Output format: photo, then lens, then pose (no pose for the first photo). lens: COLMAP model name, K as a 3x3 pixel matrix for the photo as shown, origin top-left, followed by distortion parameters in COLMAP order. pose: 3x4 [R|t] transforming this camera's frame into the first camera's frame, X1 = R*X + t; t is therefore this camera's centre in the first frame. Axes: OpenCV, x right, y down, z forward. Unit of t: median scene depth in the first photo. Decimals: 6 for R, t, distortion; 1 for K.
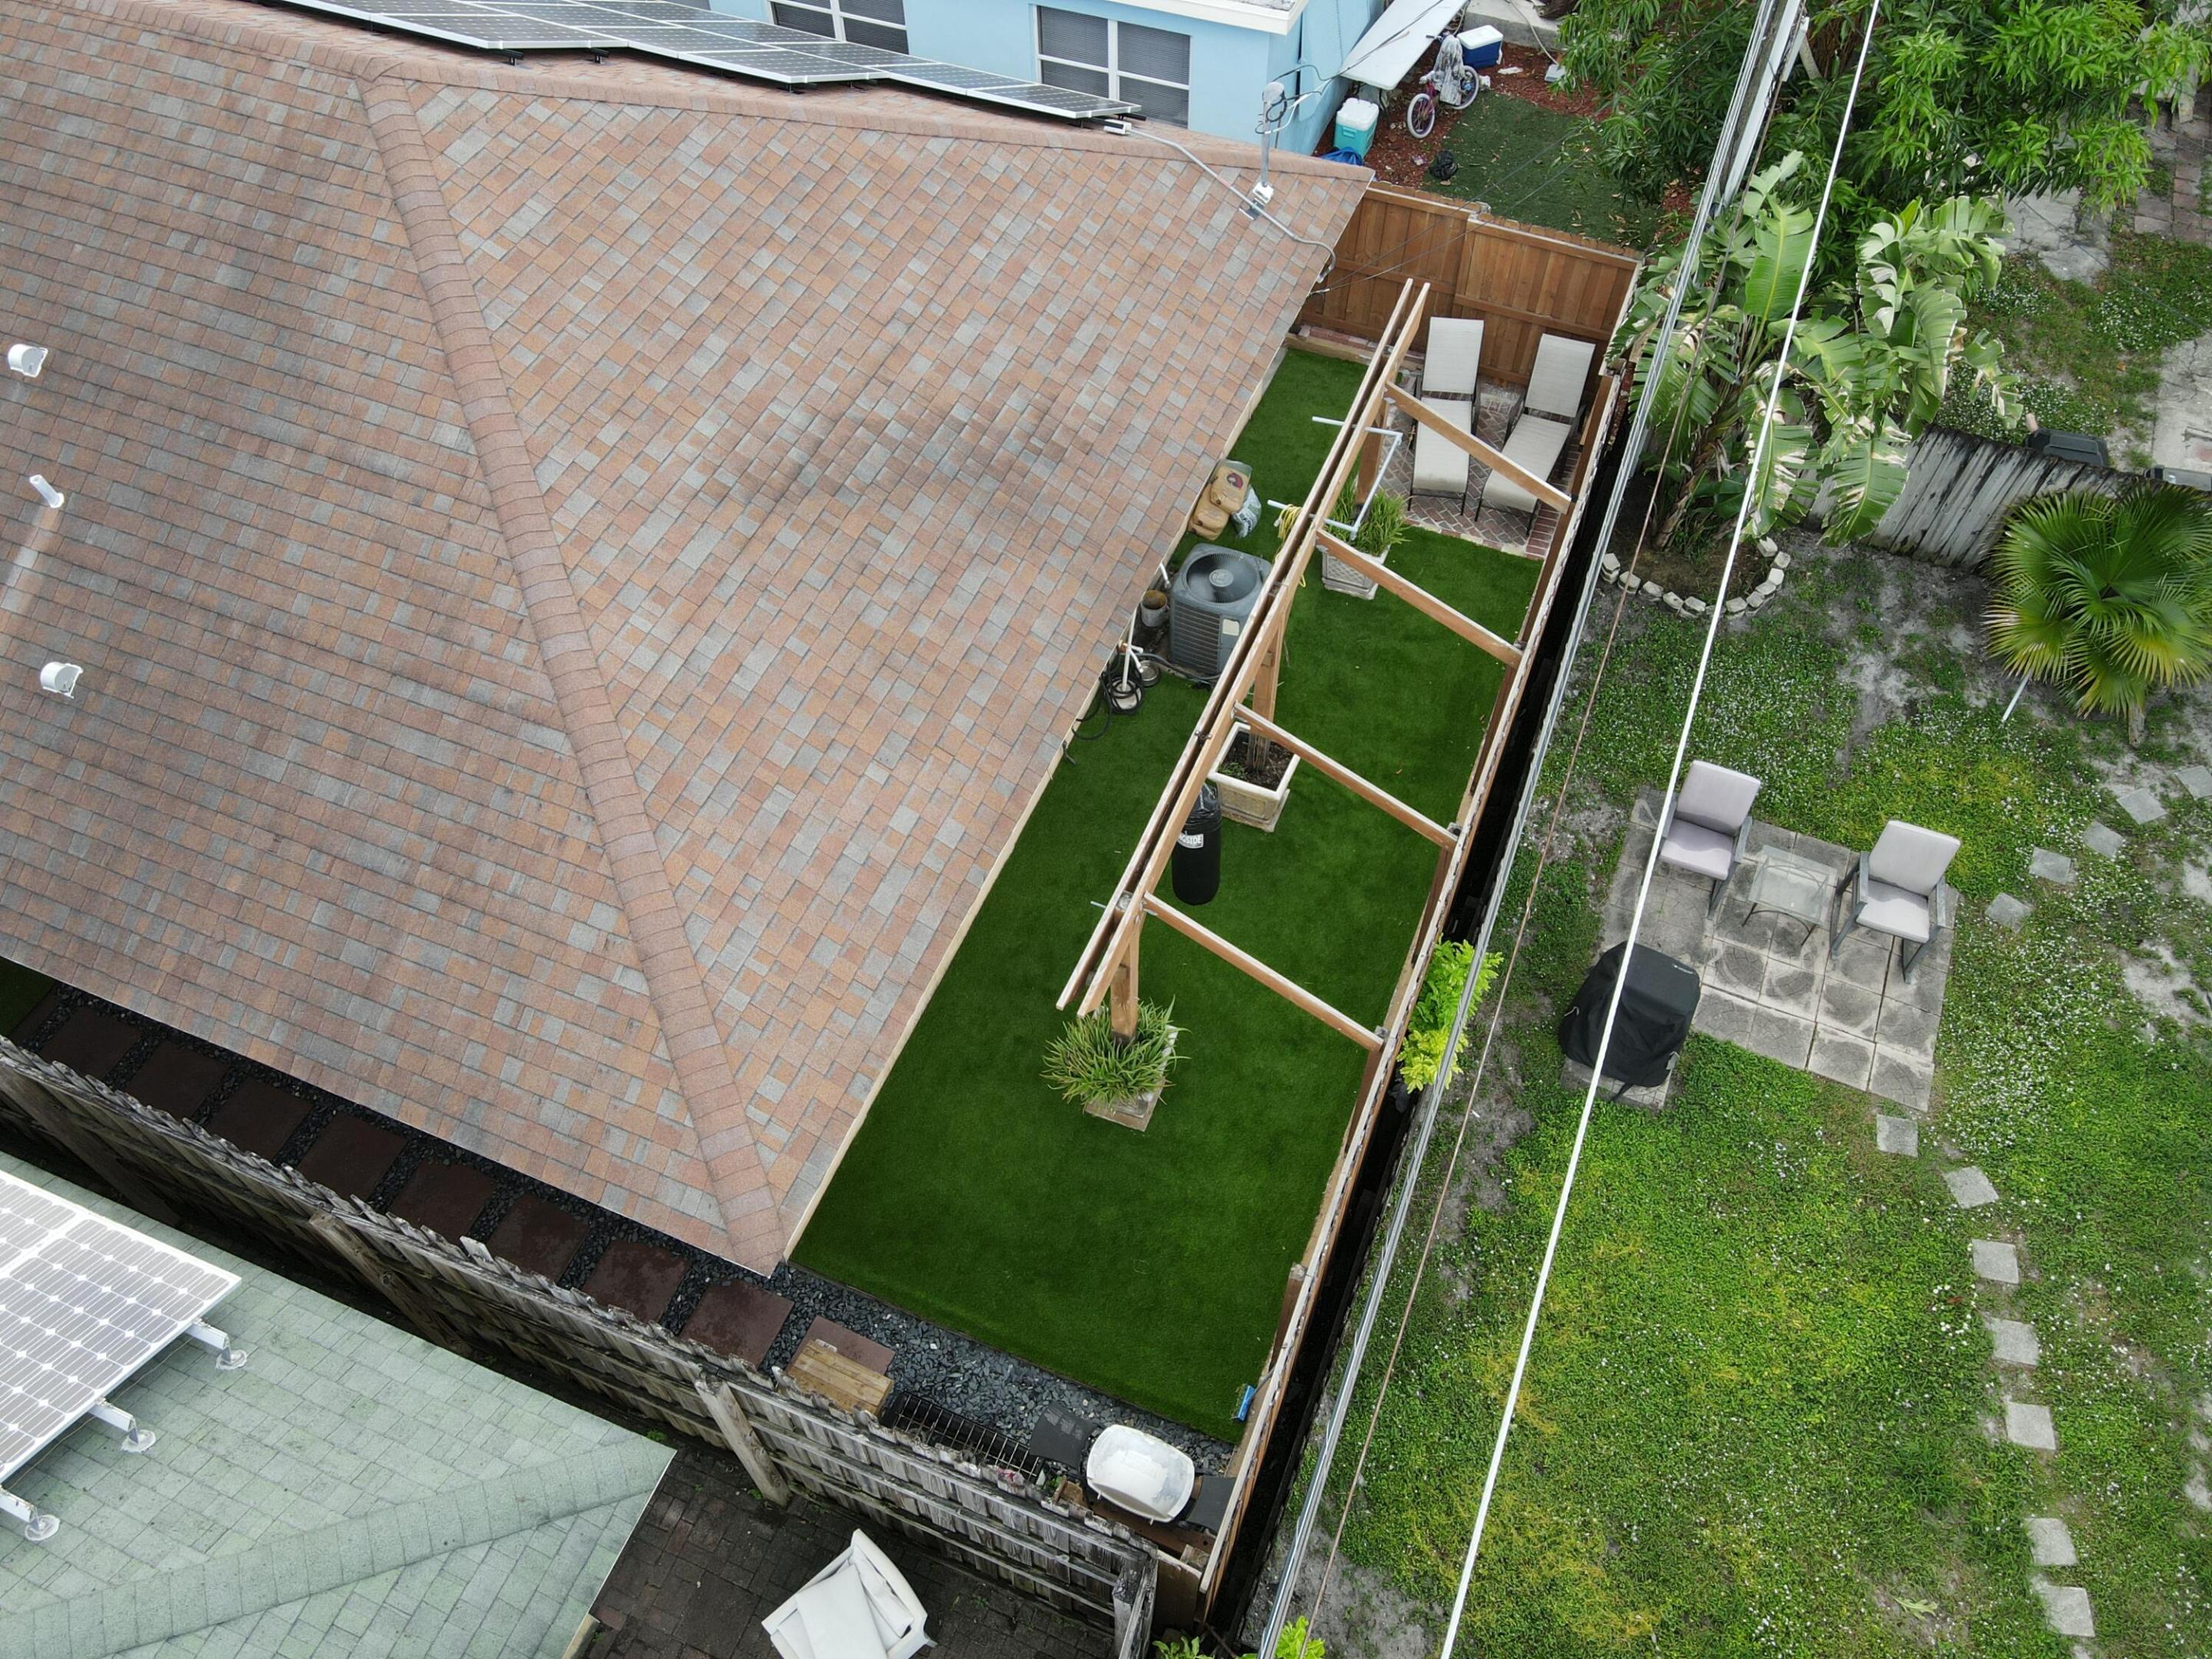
lens RADIAL K [[1648.0, 0, 1098.8], [0, 1648.0, 826.8], [0, 0, 1]] dist [0.007281, 0.021322]
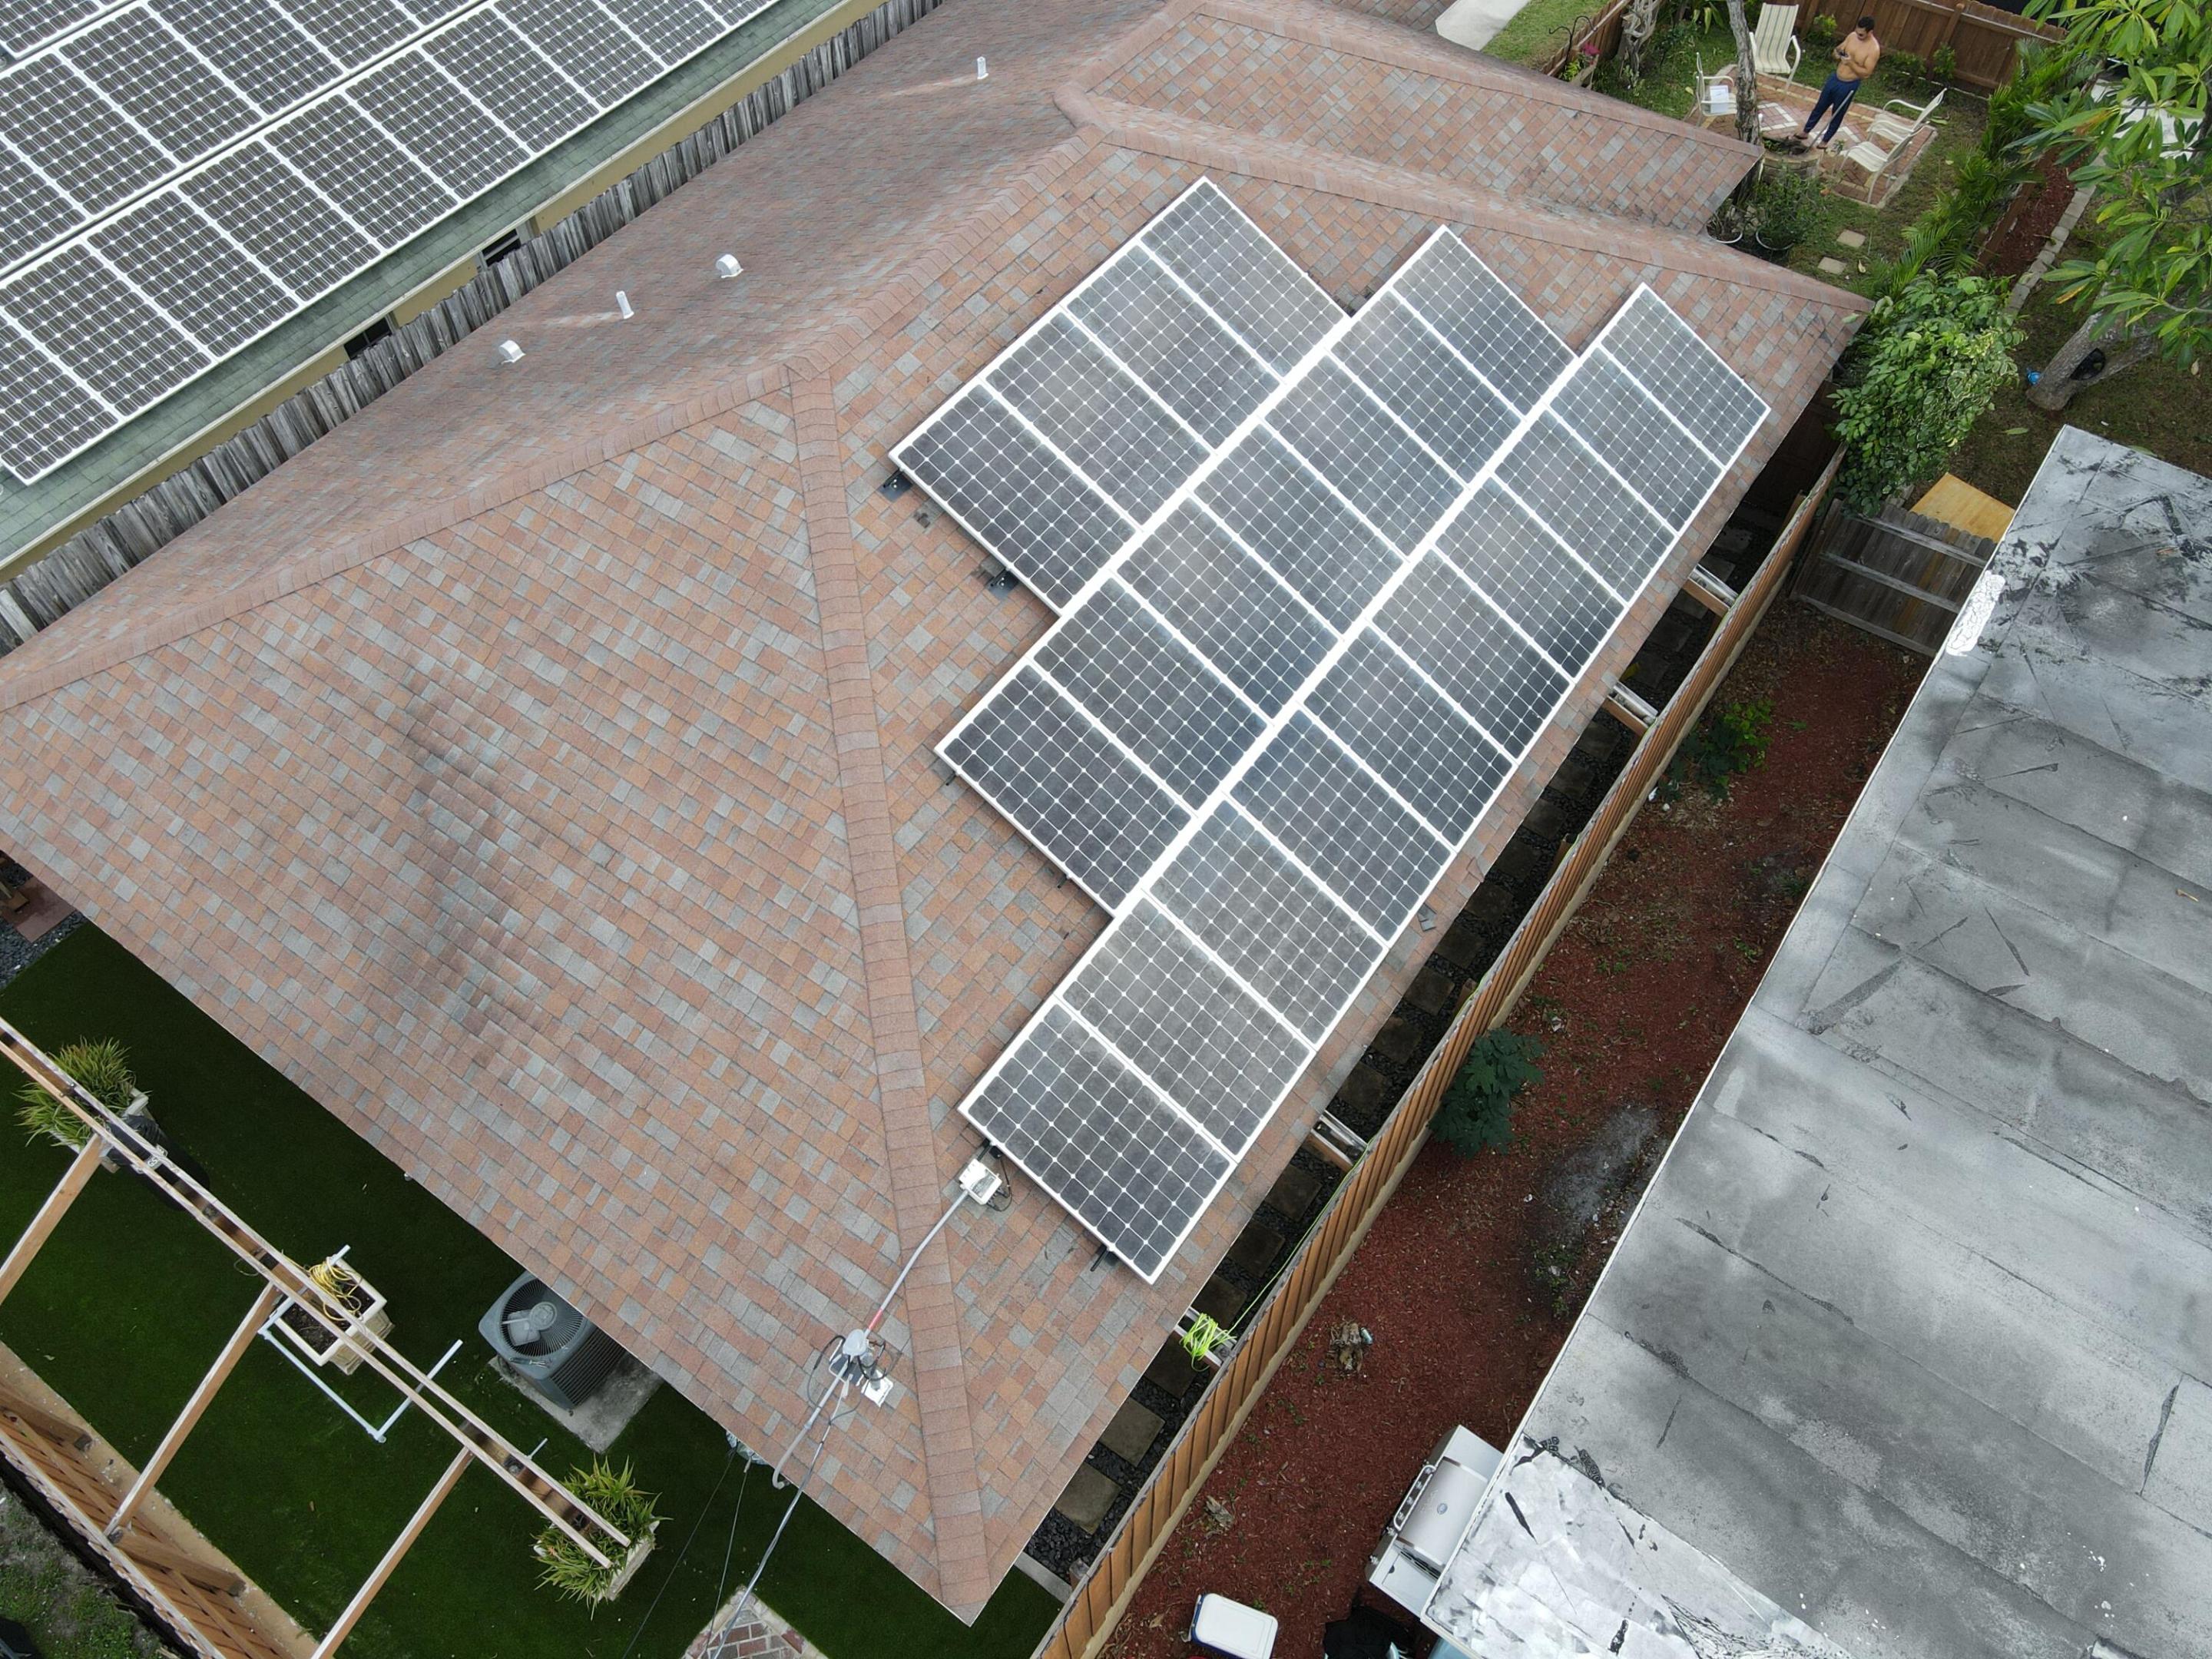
lens RADIAL K [[1648.0, 0, 1104.2], [0, 1648.0, 834.8], [0, 0, 1]] dist [0.007281, 0.021322]
pose [[-0.220044, 0.807069, -0.547923, 0.345143], [-0.786866, 0.185135, 0.588699, -1.157291], [0.576561, 0.560682, 0.594317, 0.633135]]
